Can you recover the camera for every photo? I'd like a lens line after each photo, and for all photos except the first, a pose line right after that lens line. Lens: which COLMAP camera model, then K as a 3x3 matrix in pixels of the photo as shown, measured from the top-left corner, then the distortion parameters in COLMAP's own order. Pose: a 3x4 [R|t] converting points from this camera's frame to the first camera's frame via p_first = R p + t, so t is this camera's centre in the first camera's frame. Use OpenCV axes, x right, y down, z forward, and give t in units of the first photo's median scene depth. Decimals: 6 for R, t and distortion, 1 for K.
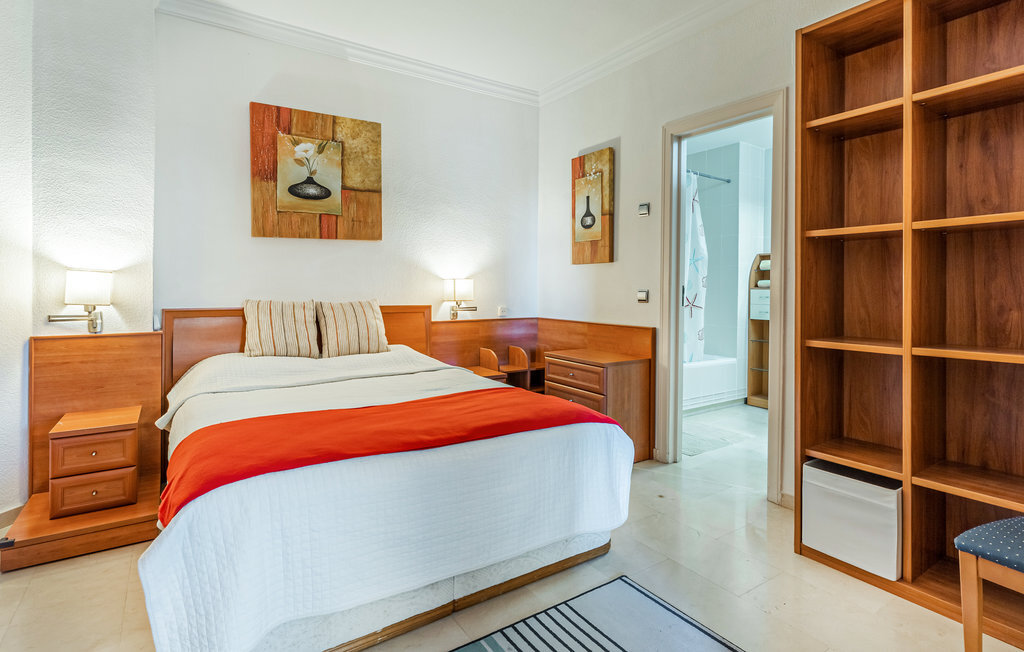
lens RADIAL K [[502.6, 0, 510.1], [0, 502.6, 290.5], [0, 0, 1]] dist [0.001446, 0.000183]
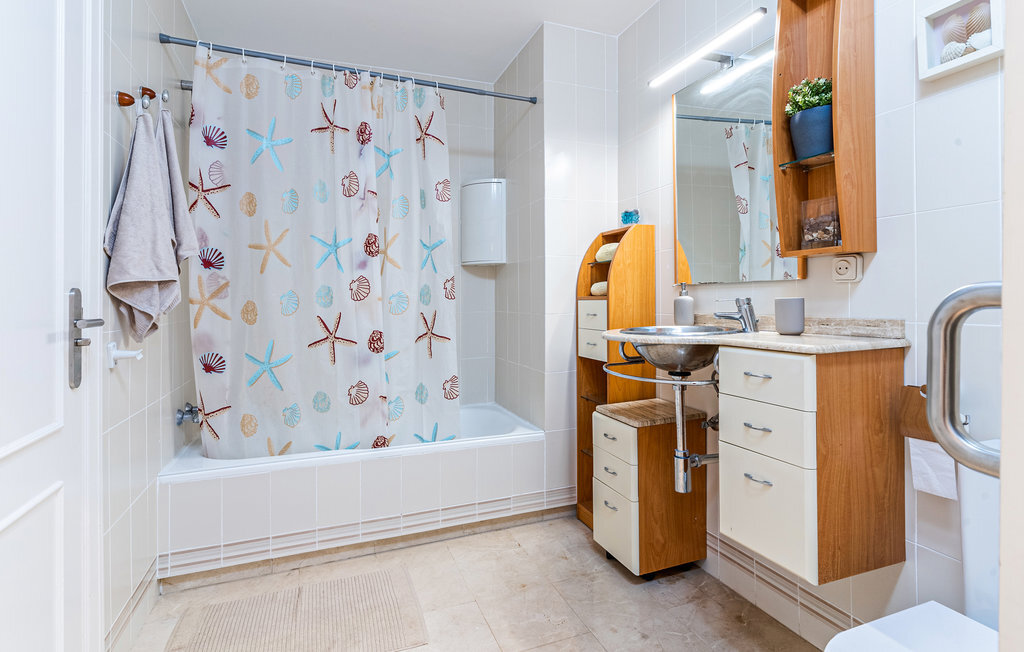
lens RADIAL K [[511.9, 0, 514.6], [0, 511.9, 277.7], [0, 0, 1]] dist [-0.000838, -0.000269]
pose [[0.975867, -0.013599, -0.217941, 0.140902], [0.009422, 0.999752, -0.020195, -0.004071], [0.218162, 0.017654, 0.975753, 0.121934]]
